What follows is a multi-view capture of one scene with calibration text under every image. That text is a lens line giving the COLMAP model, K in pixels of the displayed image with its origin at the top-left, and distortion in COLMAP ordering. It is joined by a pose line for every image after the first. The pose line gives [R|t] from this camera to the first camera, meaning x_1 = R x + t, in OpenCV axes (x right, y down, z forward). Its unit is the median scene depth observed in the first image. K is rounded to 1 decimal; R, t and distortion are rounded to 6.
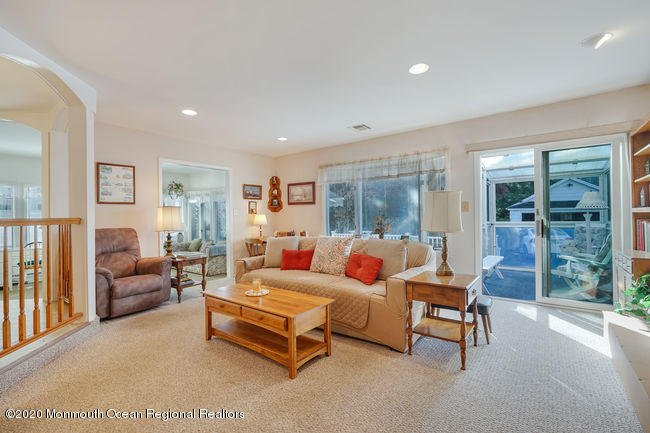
lens RADIAL K [[291.9, 0, 323.3], [0, 291.9, 216.6], [0, 0, 1]] dist [-0.000329, 0.000134]
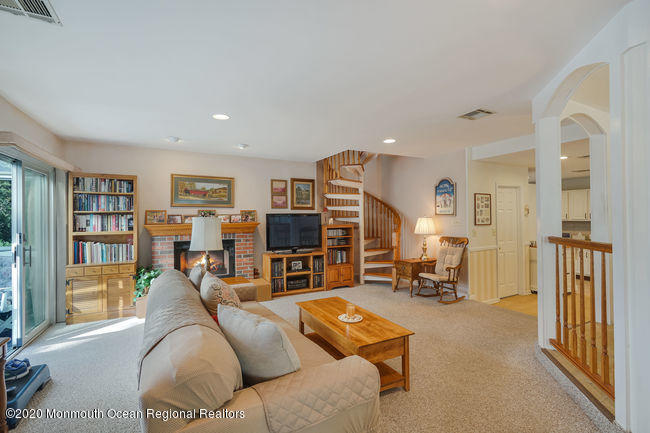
lens RADIAL K [[291.9, 0, 323.3], [0, 291.9, 216.6], [0, 0, 1]] dist [-0.000329, 0.000134]
pose [[-0.911628, 0.023487, 0.410344, -0.369258], [0.020381, 0.999721, -0.011943, -0.044821], [-0.410510, -0.002525, -0.911853, 1.290649]]
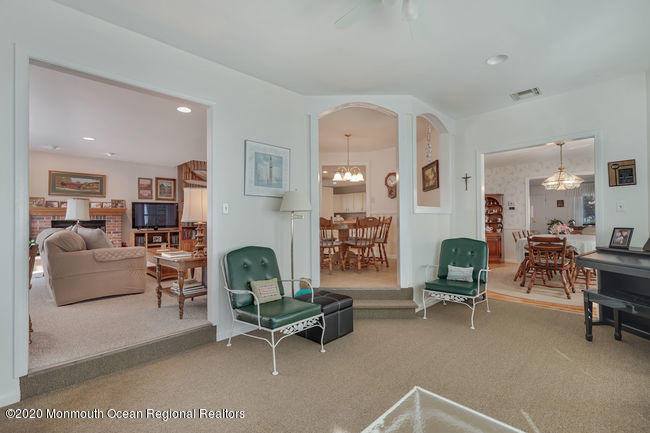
lens RADIAL K [[291.9, 0, 323.3], [0, 291.9, 216.6], [0, 0, 1]] dist [-0.000329, 0.000134]
pose [[-0.990877, 0.022194, 0.132929, -1.016335], [0.020829, 0.999715, -0.011644, 0.056913], [-0.133150, -0.008769, -0.991057, 1.844588]]
